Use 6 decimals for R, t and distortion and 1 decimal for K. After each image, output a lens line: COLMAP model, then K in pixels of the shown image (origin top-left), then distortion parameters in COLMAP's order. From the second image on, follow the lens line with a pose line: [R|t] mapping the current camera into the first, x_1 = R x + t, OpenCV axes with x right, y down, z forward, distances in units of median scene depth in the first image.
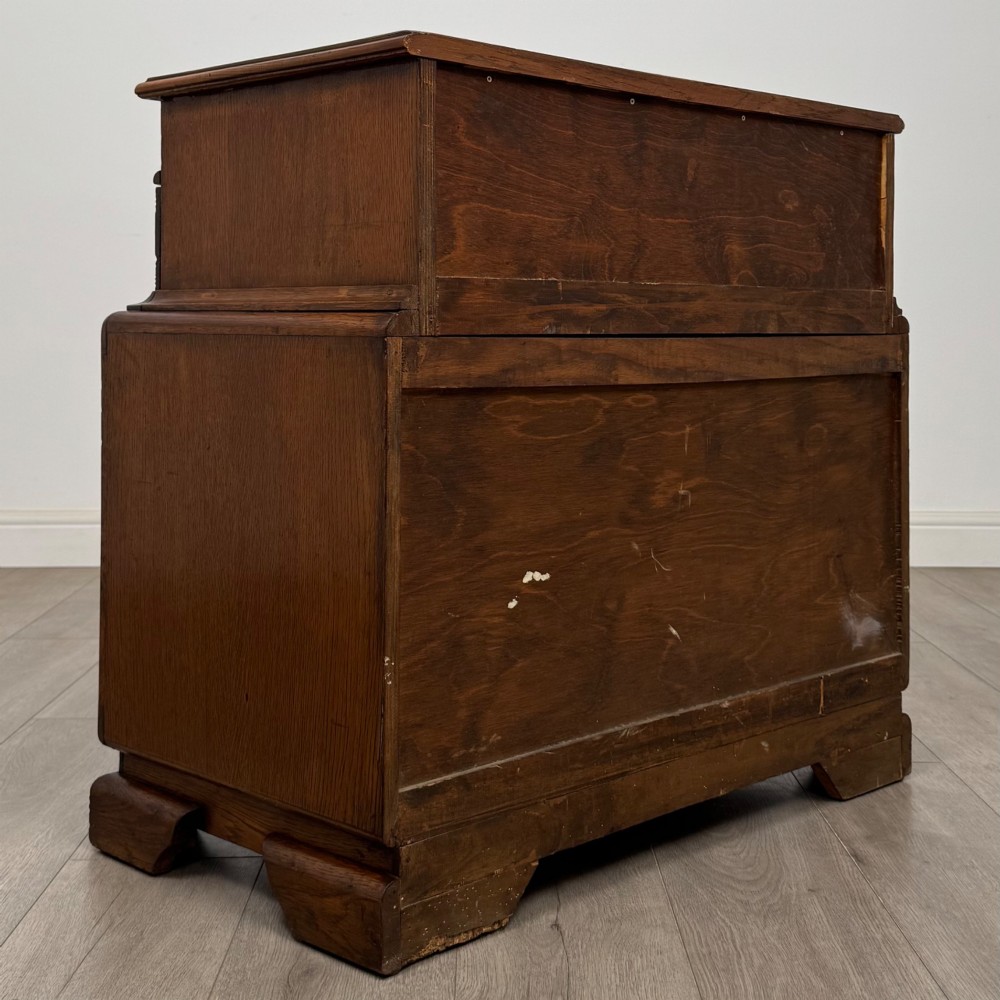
lens RADIAL K [[1516.0, 0, 502.3], [0, 1516.0, 342.1], [0, 0, 1]] dist [0.124372, -0.089807]
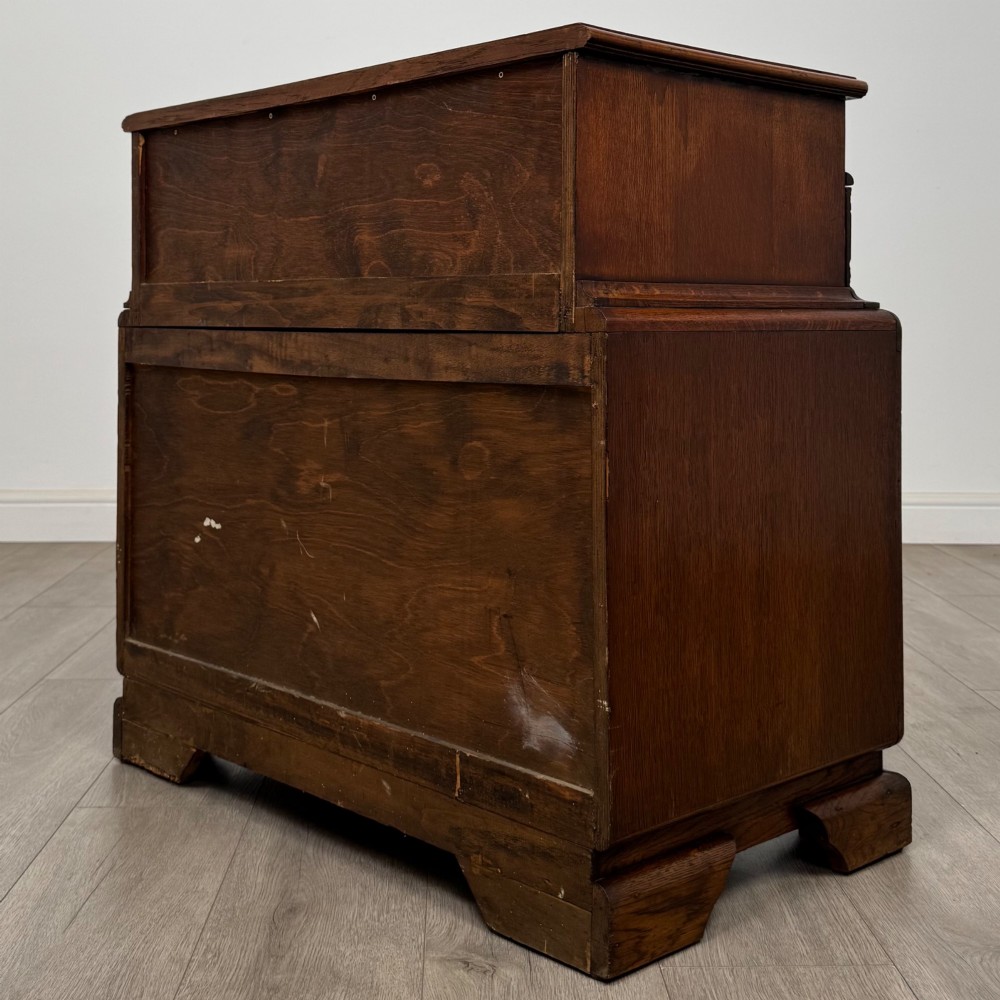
lens RADIAL K [[1418.0, 0, 497.5], [0, 1418.0, 336.6], [0, 0, 1]] dist [0.177809, -0.374326]
pose [[-0.017638, 0.008128, -0.999811, 1.072650], [-0.016329, 0.999831, 0.008416, -0.009833], [0.999711, 0.016475, -0.017503, 1.139752]]
